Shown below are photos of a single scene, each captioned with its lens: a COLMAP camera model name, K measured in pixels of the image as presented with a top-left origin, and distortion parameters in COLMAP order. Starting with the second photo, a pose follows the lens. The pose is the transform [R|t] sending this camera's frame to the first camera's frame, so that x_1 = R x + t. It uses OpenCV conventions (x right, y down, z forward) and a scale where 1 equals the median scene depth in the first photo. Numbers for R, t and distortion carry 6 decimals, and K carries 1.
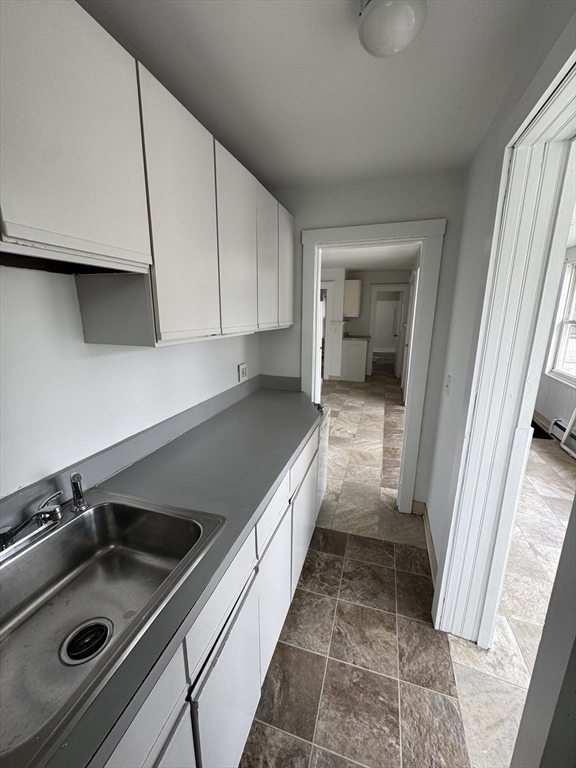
lens RADIAL K [[306.9, 0, 287.4], [0, 306.9, 382.8], [0, 0, 1]] dist [-0.000140, 0.000011]
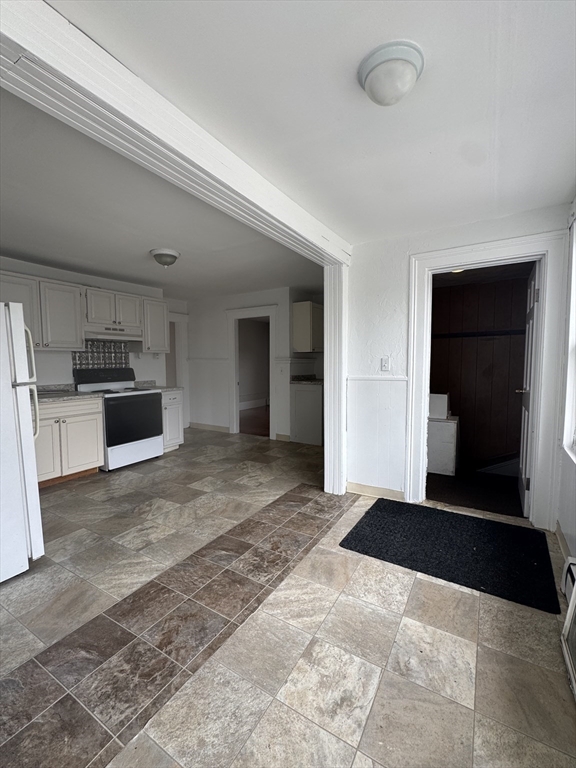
lens RADIAL K [[335.8, 0, 288.5], [0, 335.8, 387.1], [0, 0, 1]] dist [-0.001769, -0.000297]
pose [[0.973019, 0.009035, -0.230549, 0.553703], [-0.043920, 0.988215, -0.146635, -0.030308], [0.226507, 0.152805, 0.961949, 0.398382]]
